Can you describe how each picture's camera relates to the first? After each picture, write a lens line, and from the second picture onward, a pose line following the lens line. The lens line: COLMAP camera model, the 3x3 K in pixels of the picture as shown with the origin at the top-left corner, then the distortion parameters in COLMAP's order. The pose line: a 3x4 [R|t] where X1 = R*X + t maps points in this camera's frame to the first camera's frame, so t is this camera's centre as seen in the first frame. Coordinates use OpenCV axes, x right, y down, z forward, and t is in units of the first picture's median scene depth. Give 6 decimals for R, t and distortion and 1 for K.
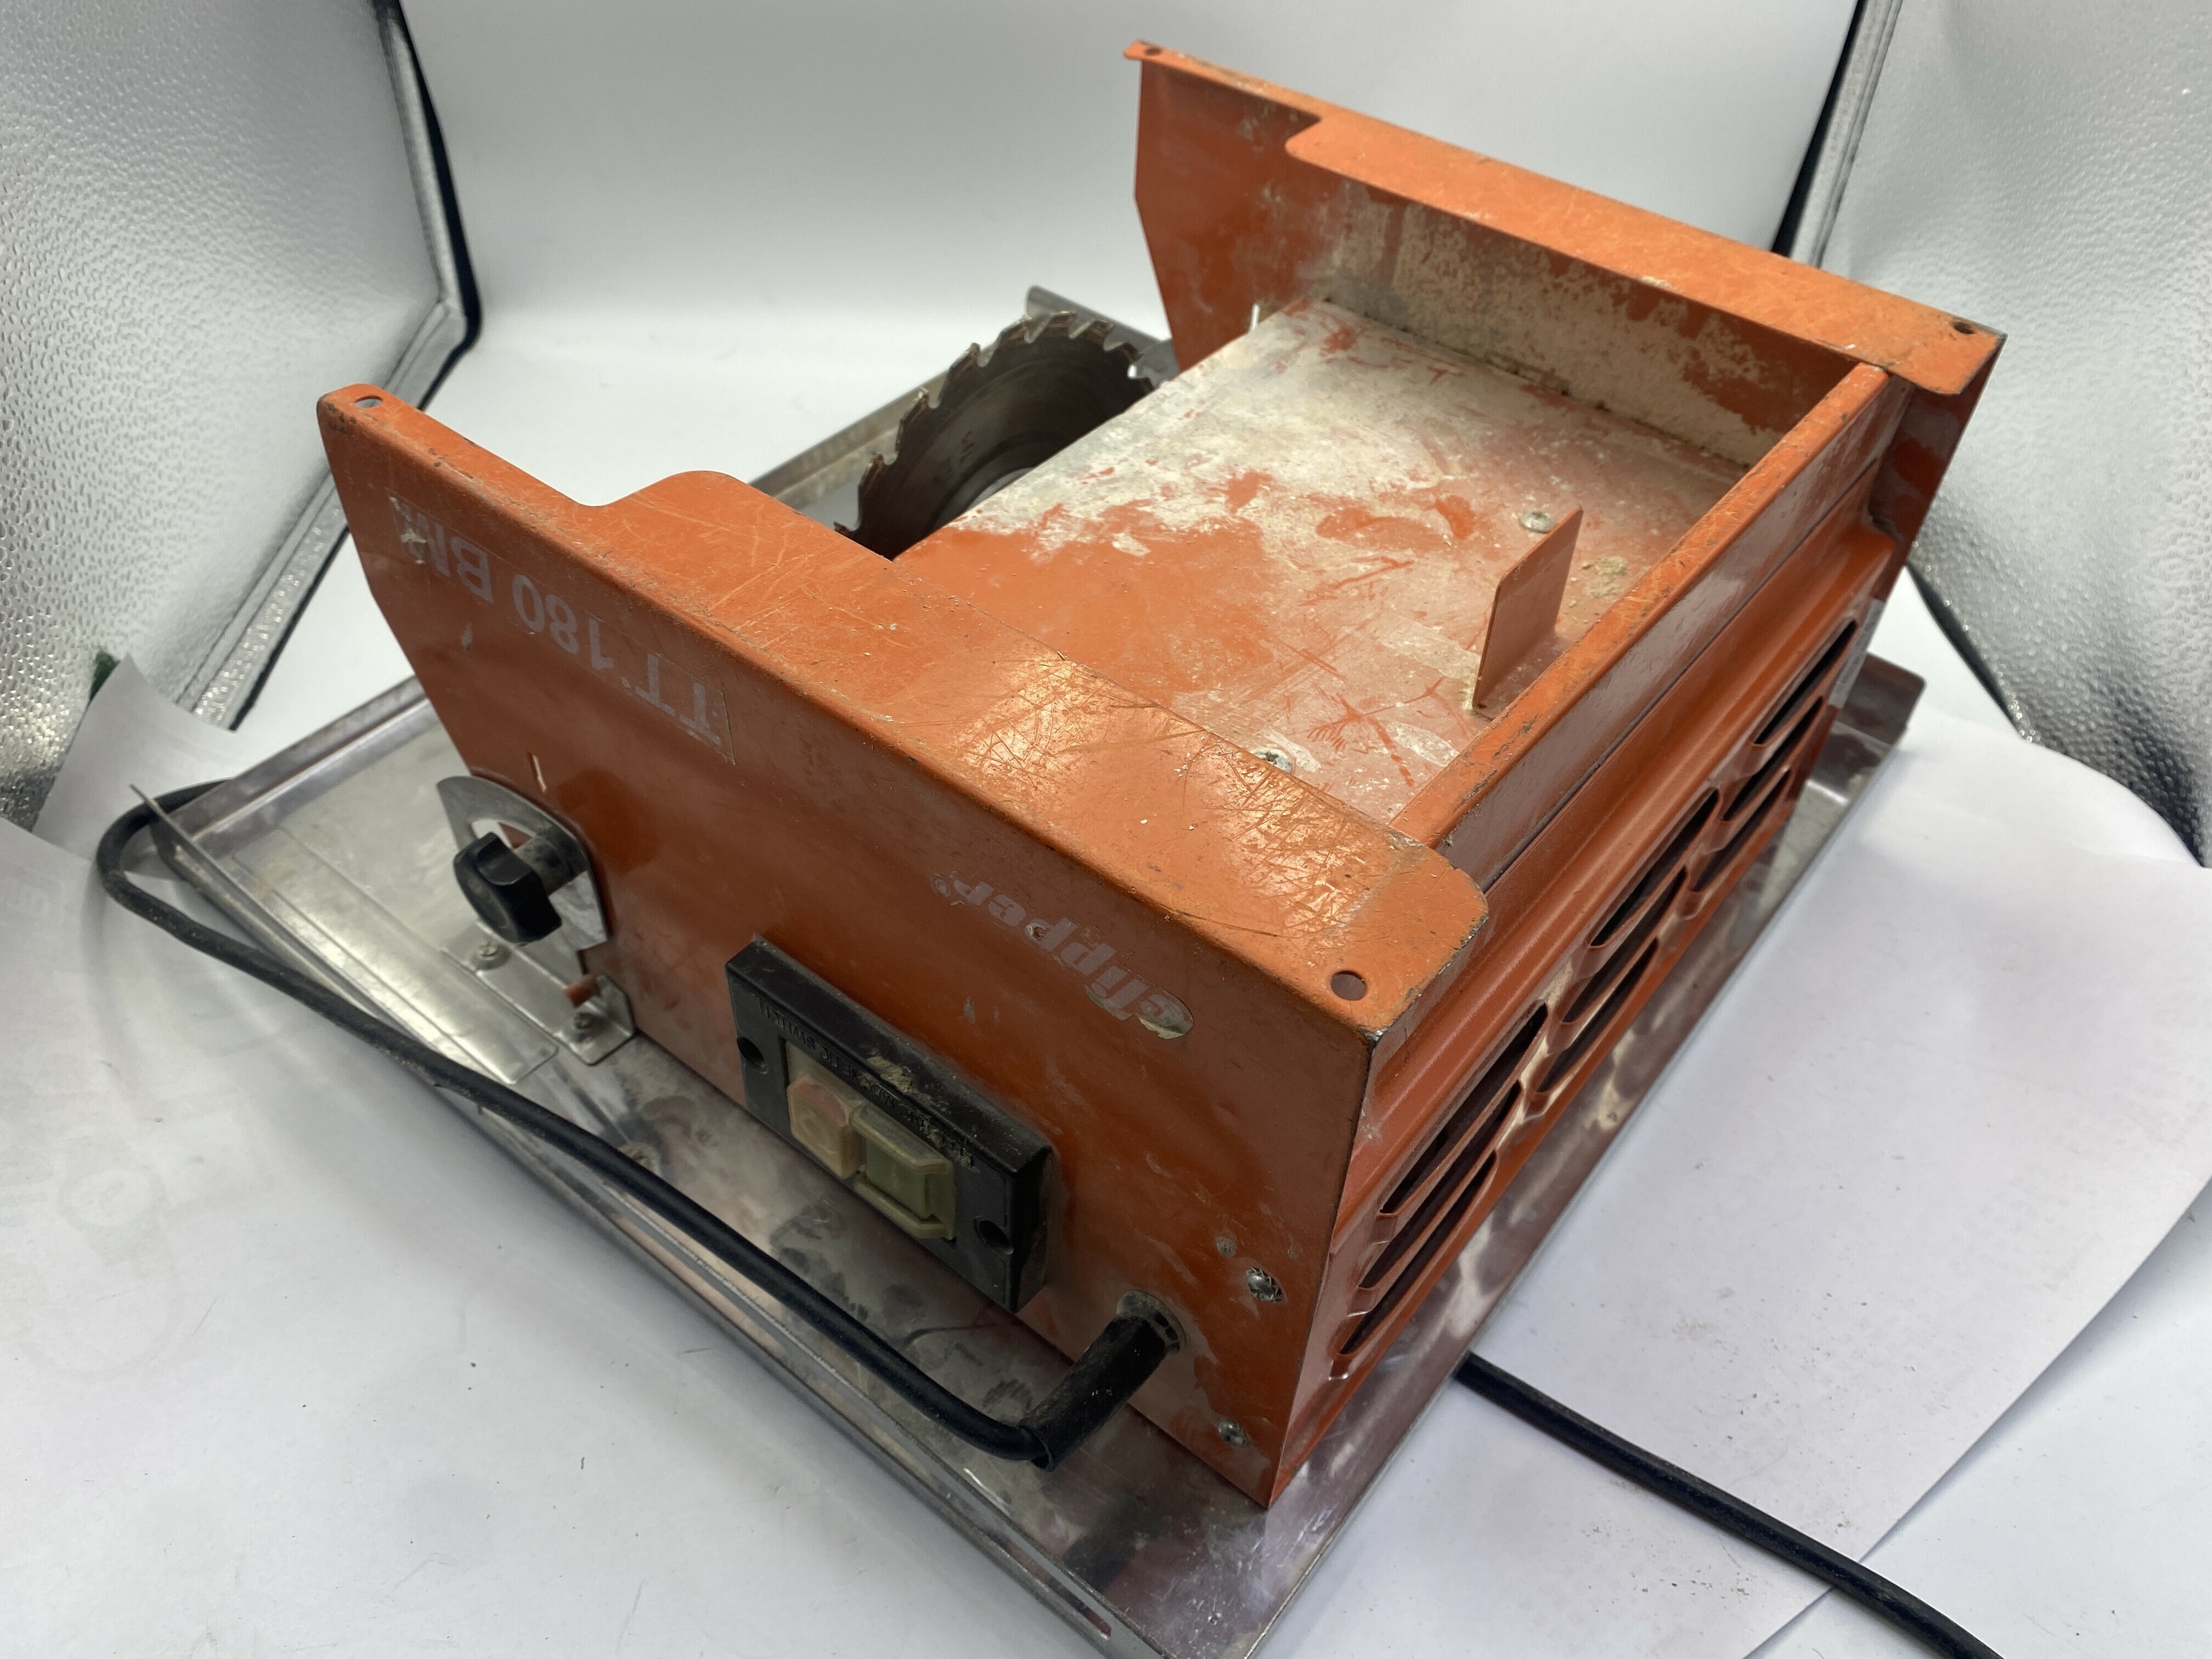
lens RADIAL K [[1697.5, 0, 1108.9], [0, 1697.5, 831.3], [0, 0, 1]] dist [-0.008216, -0.000750]
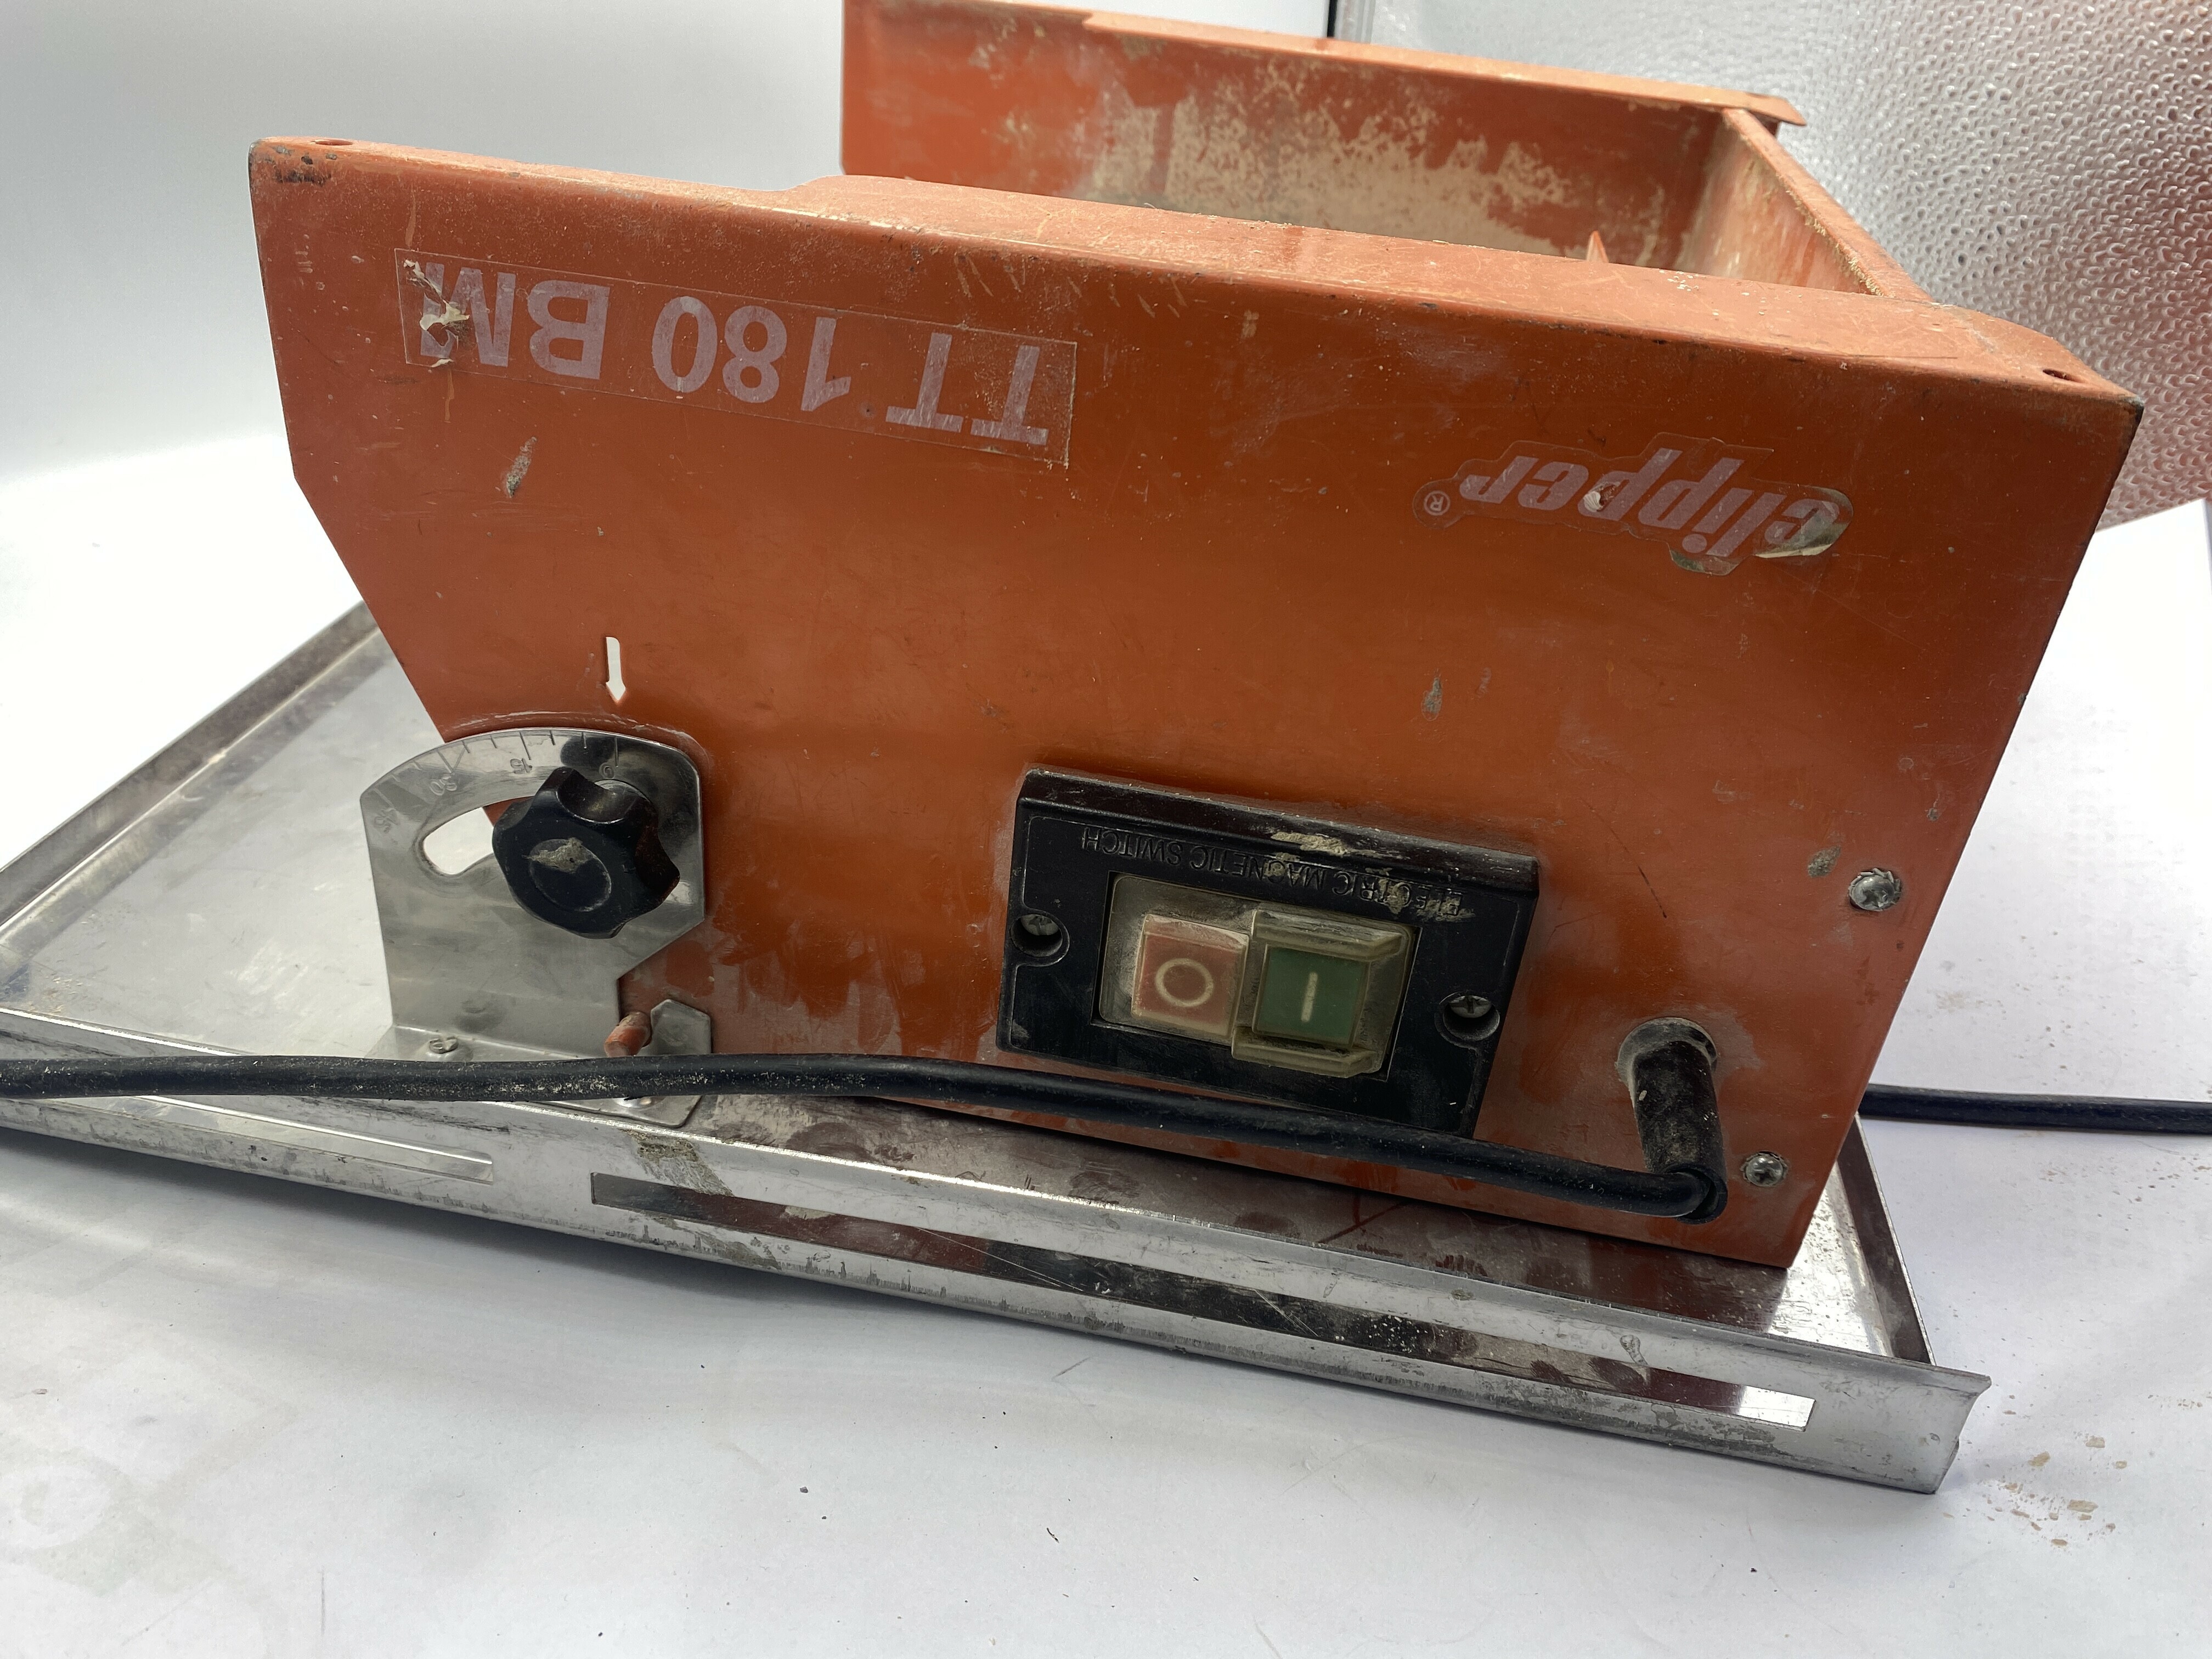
lens RADIAL K [[1697.5, 0, 1104.9], [0, 1697.5, 828.4], [0, 0, 1]] dist [-0.008216, -0.000750]
pose [[0.877853, -0.217793, 0.426545, -0.381785], [0.295723, 0.947054, -0.125050, 0.144723], [-0.376726, 0.235915, 0.895780, 0.236731]]
